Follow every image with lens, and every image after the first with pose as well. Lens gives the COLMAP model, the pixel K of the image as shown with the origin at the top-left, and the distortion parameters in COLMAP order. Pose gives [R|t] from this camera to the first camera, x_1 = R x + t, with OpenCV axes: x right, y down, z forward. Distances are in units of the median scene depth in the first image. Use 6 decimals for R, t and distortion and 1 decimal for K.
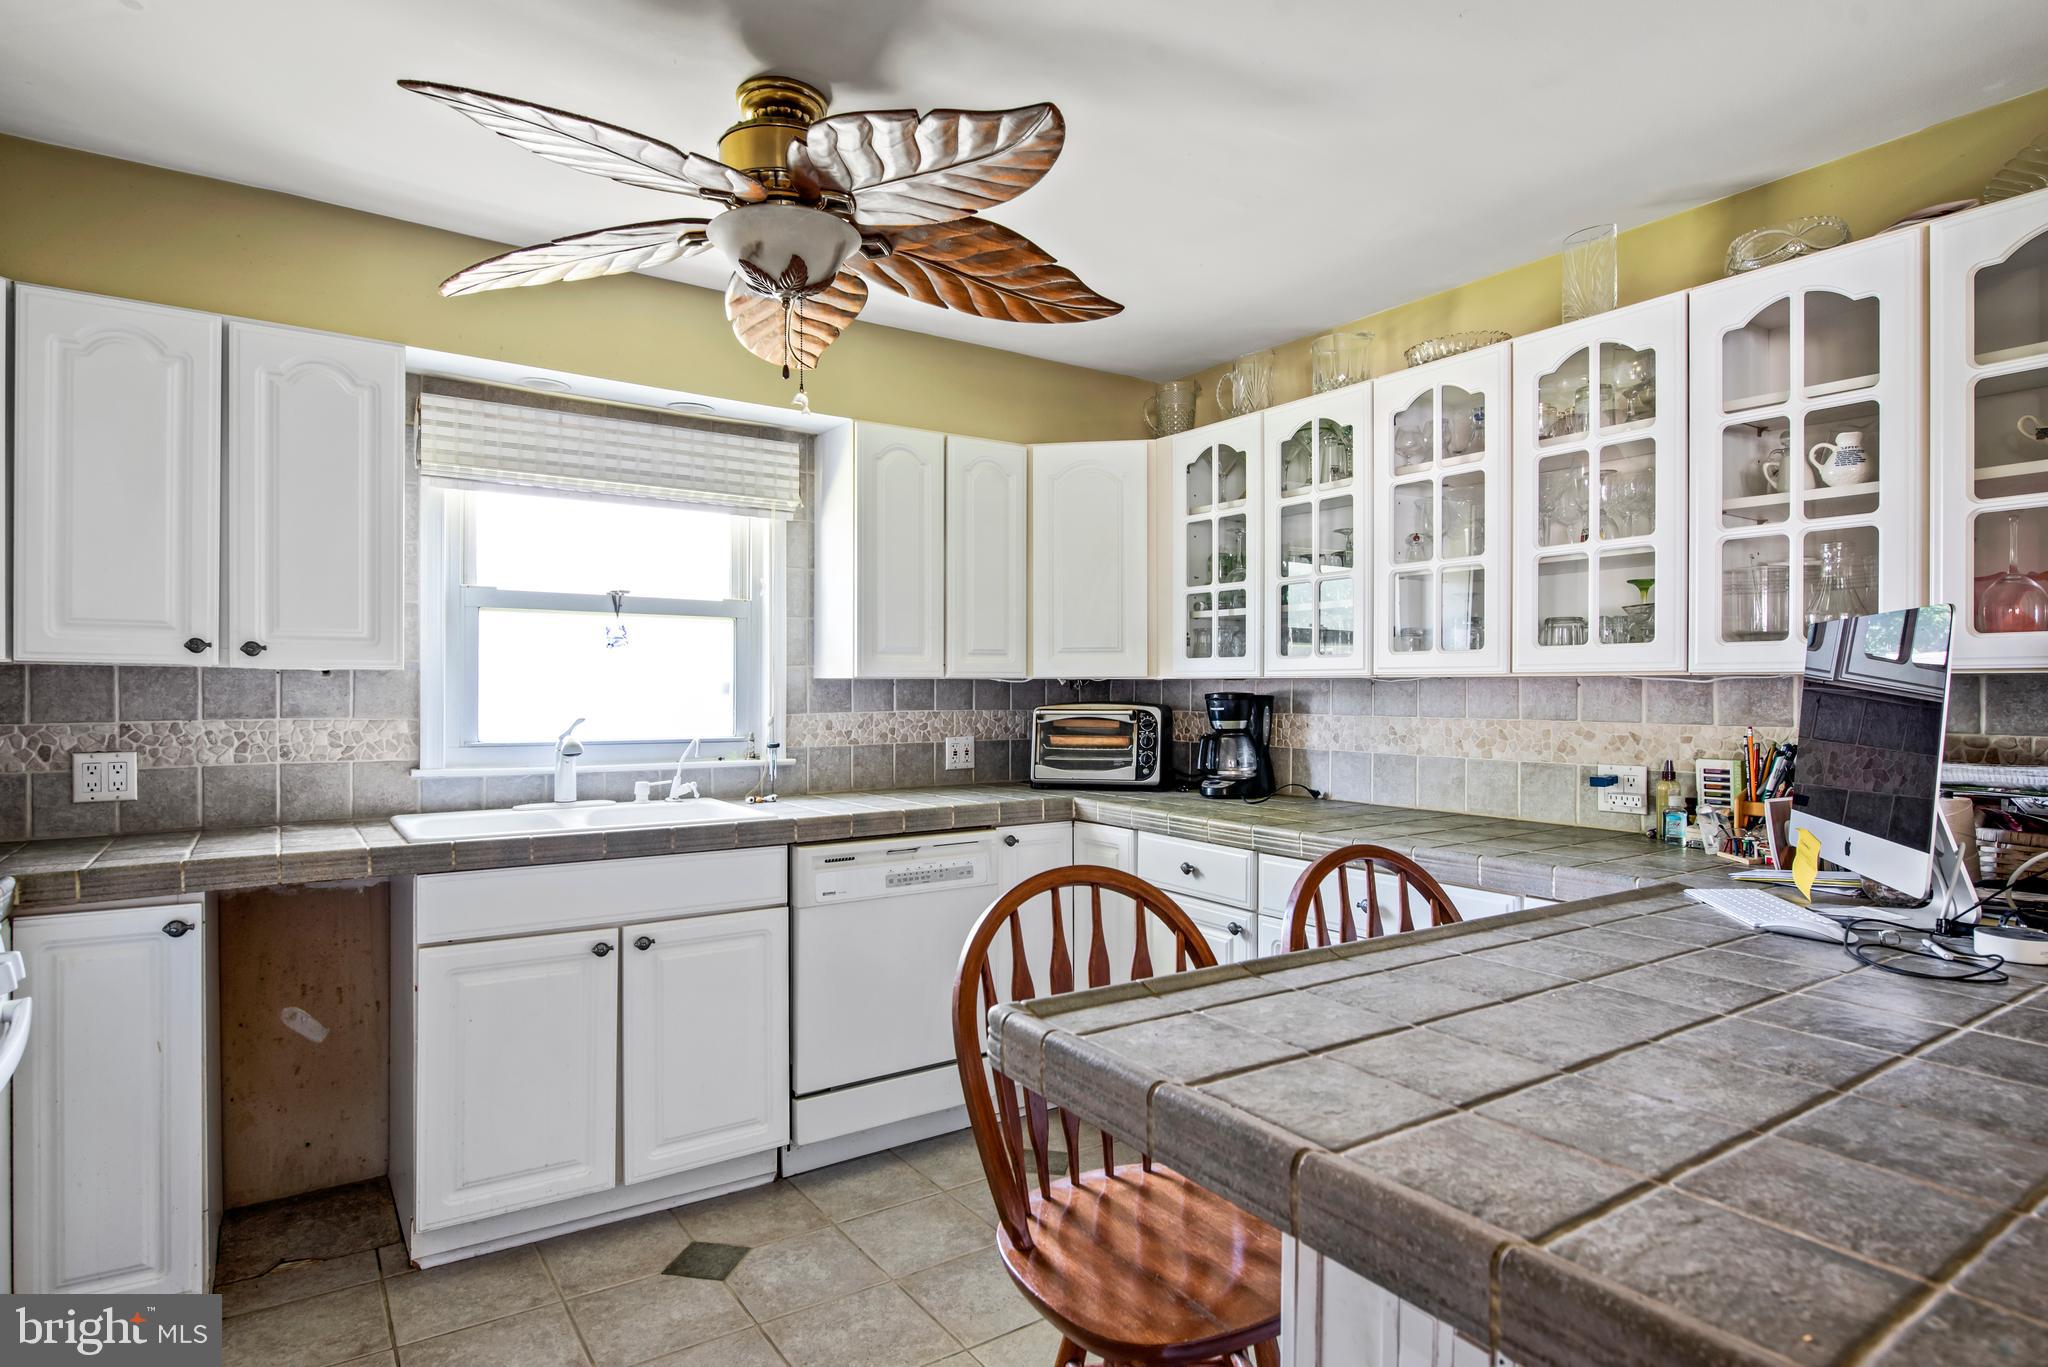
lens RADIAL K [[1127.9, 0, 1056.8], [0, 1127.9, 700.9], [0, 0, 1]] dist [-0.004653, -0.003809]
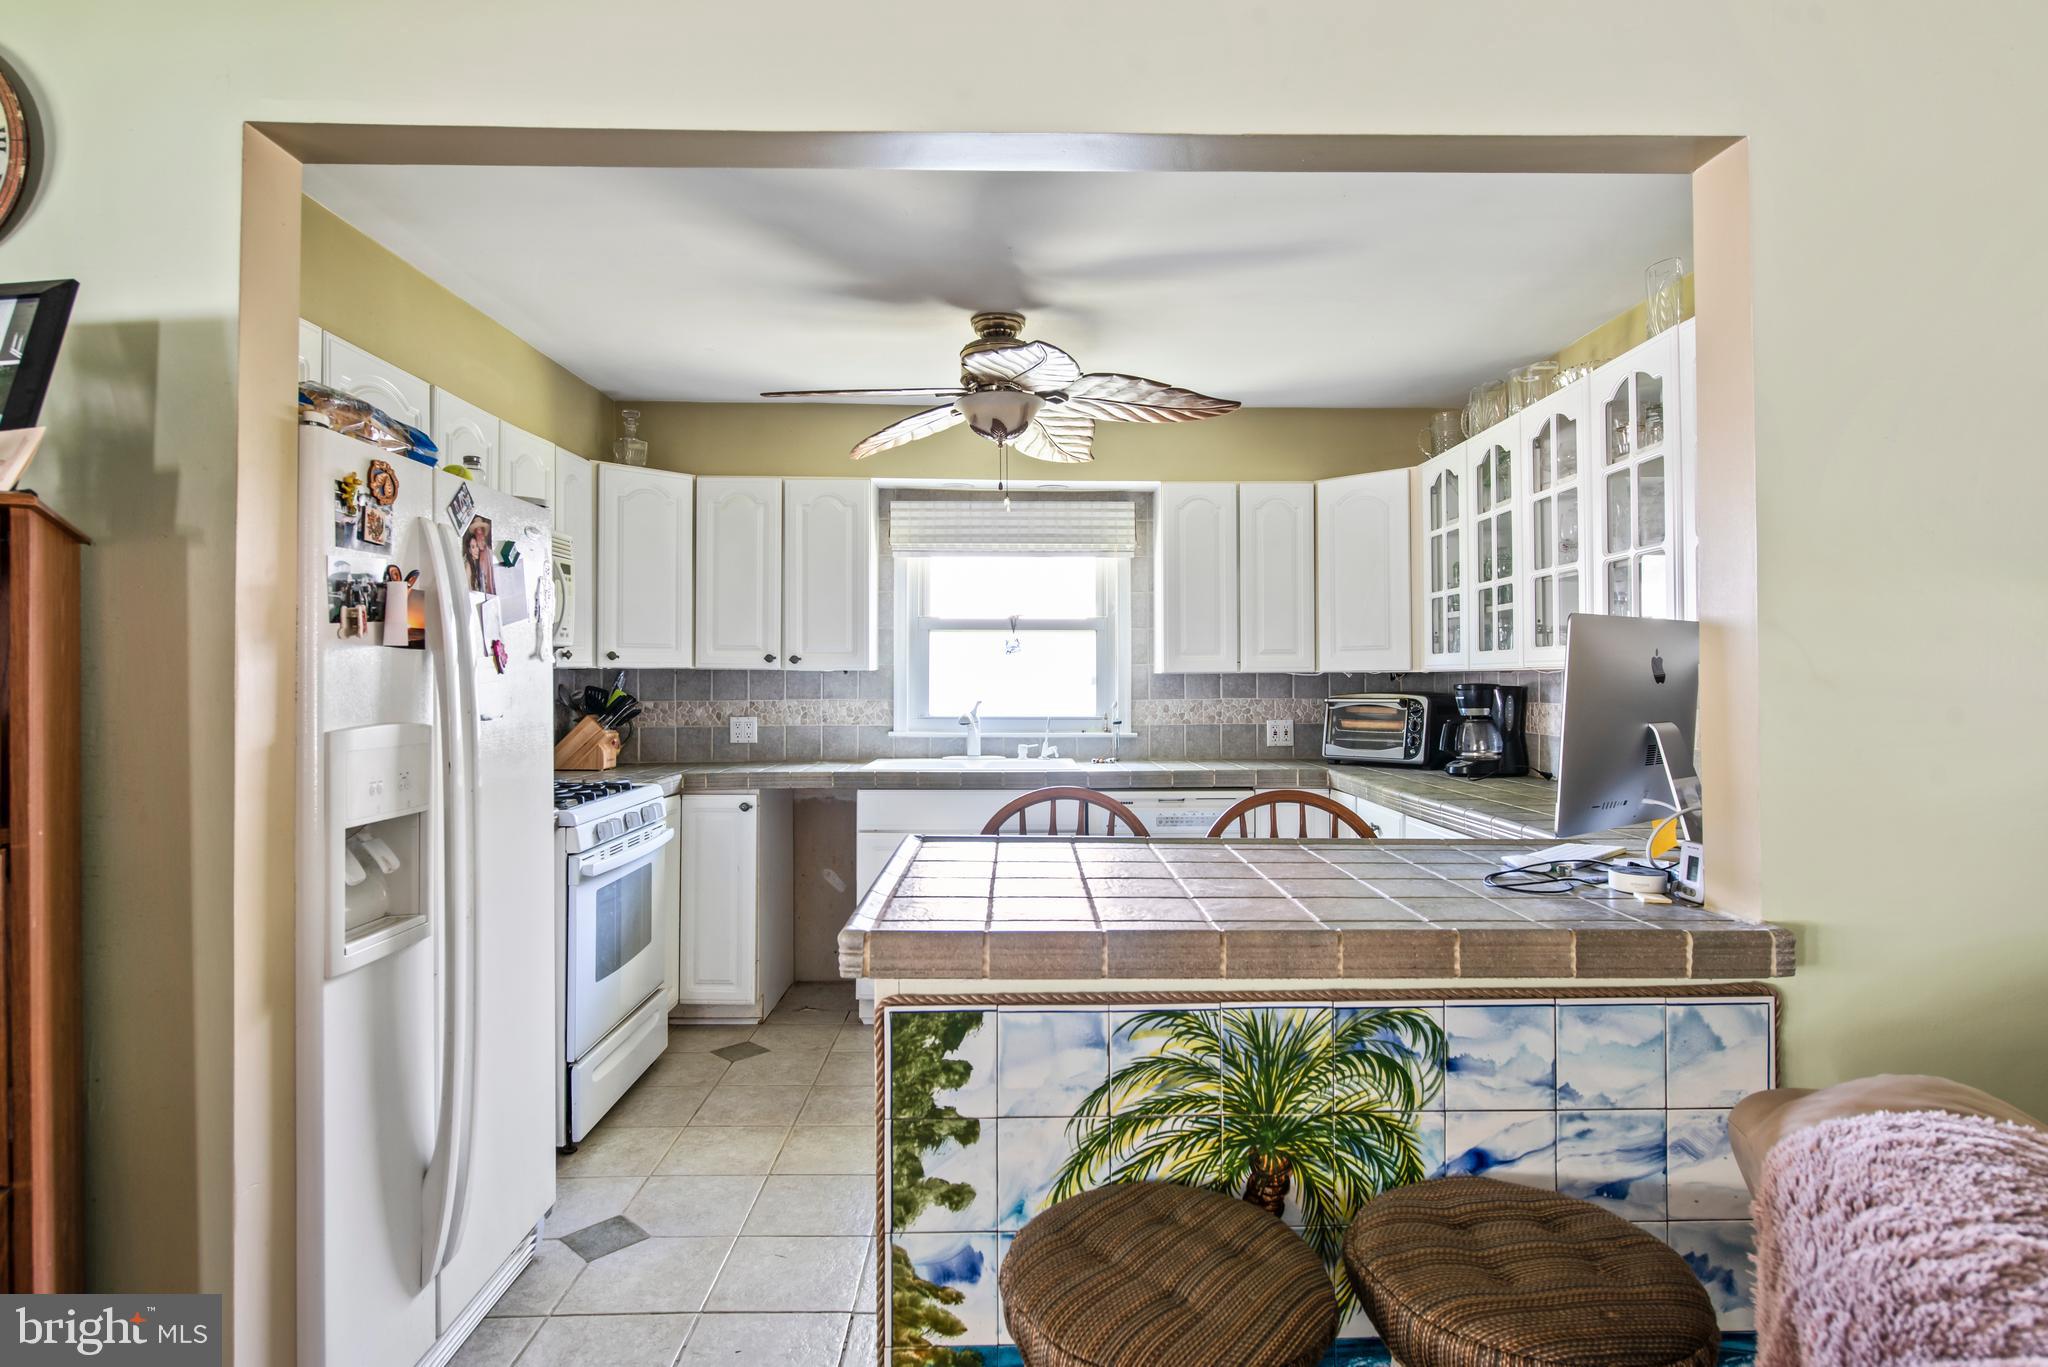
lens RADIAL K [[1130.2, 0, 1020.9], [0, 1130.2, 676.1], [0, 0, 1]] dist [-0.001385, -0.002832]
pose [[0.819153, -0.005335, -0.573551, 0.501181], [-0.004062, 0.999878, -0.015103, 0.004769], [0.573561, 0.014701, 0.819031, -0.221105]]
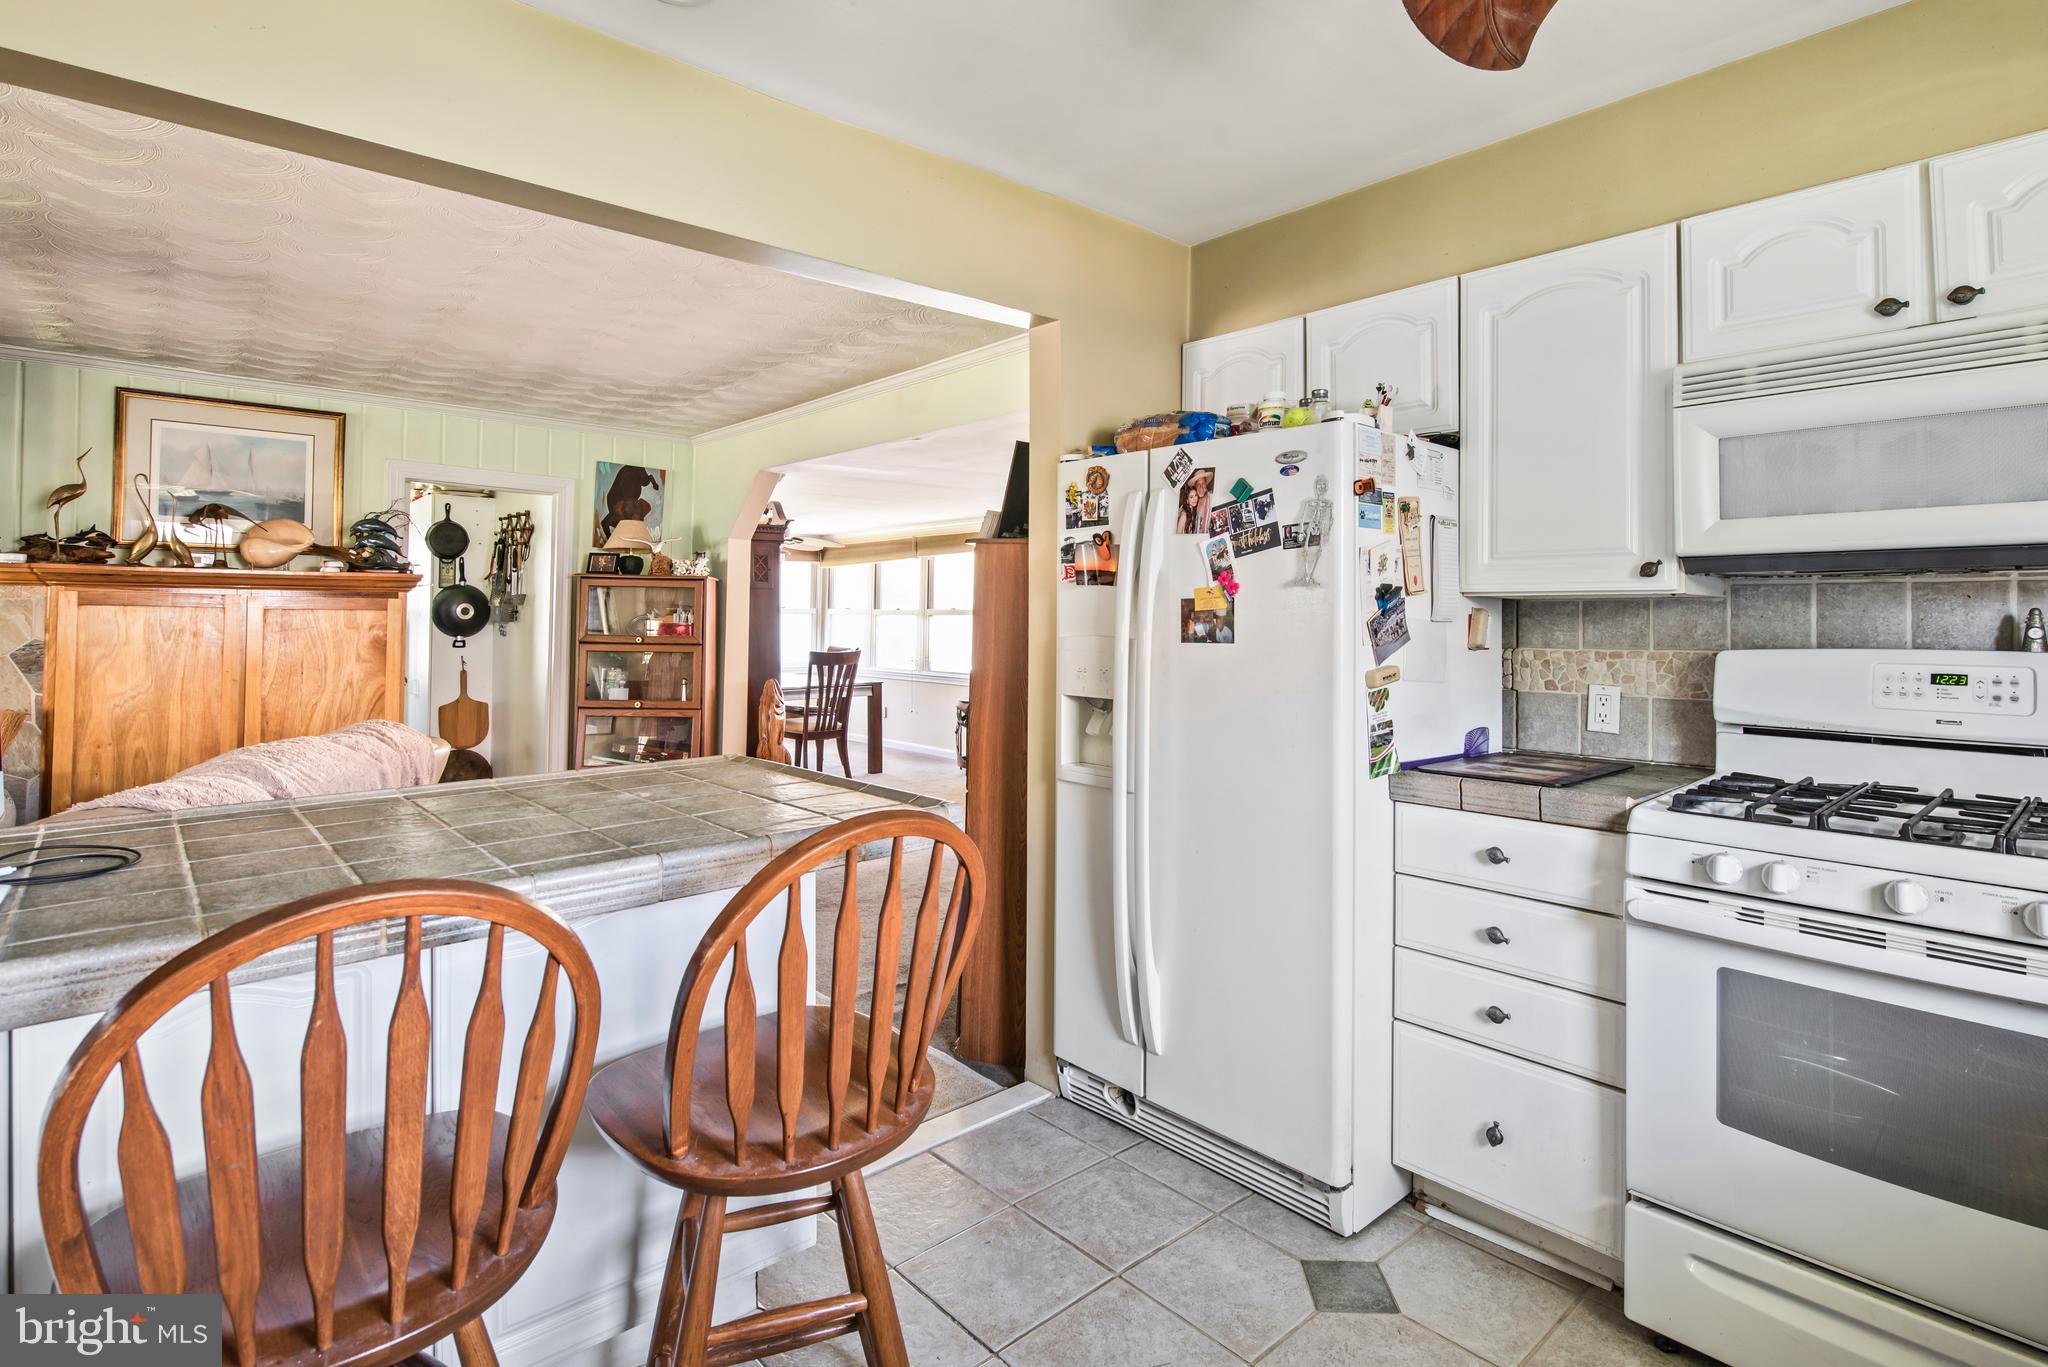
lens RADIAL K [[1002.3, 0, 1033.6], [0, 1002.3, 596.8], [0, 0, 1]] dist [-0.008488, -0.000831]
pose [[-0.993840, -0.010675, -0.110306, 0.001334], [-0.010546, 0.999943, -0.001755, -0.007566], [0.110319, -0.000581, -0.993896, 0.937578]]
